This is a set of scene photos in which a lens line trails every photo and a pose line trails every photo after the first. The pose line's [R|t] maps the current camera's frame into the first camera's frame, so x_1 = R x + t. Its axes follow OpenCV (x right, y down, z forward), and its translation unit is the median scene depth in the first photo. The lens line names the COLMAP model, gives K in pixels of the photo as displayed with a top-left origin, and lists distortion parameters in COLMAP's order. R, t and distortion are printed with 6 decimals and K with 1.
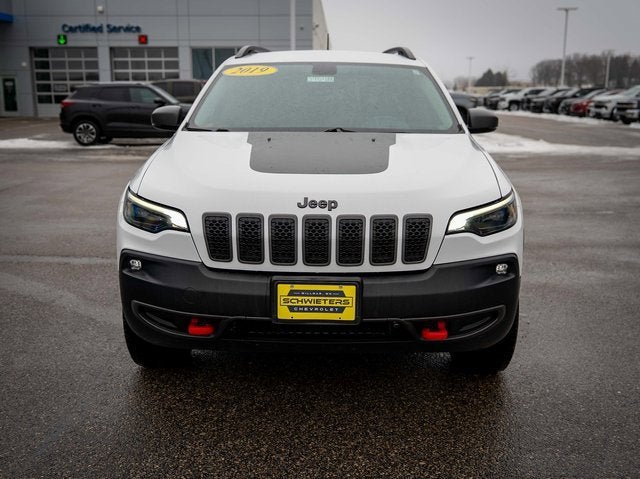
lens RADIAL K [[687.1, 0, 320.0], [0, 687.1, 239.5], [0, 0, 1]] dist [0.014558, 0.019541]
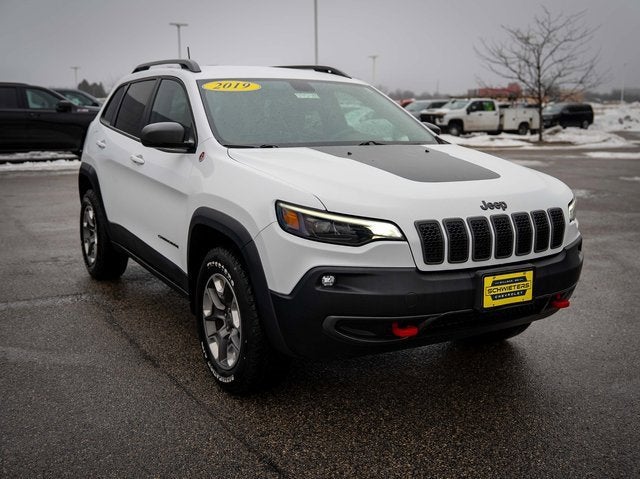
lens RADIAL K [[706.2, 0, 320.0], [0, 706.2, 239.5], [0, 0, 1]] dist [0.011362, 0.005497]
pose [[0.847678, -0.094749, 0.521981, -0.889164], [0.105886, 0.994342, 0.008536, -0.036301], [-0.519836, 0.048035, 0.852914, 0.133839]]
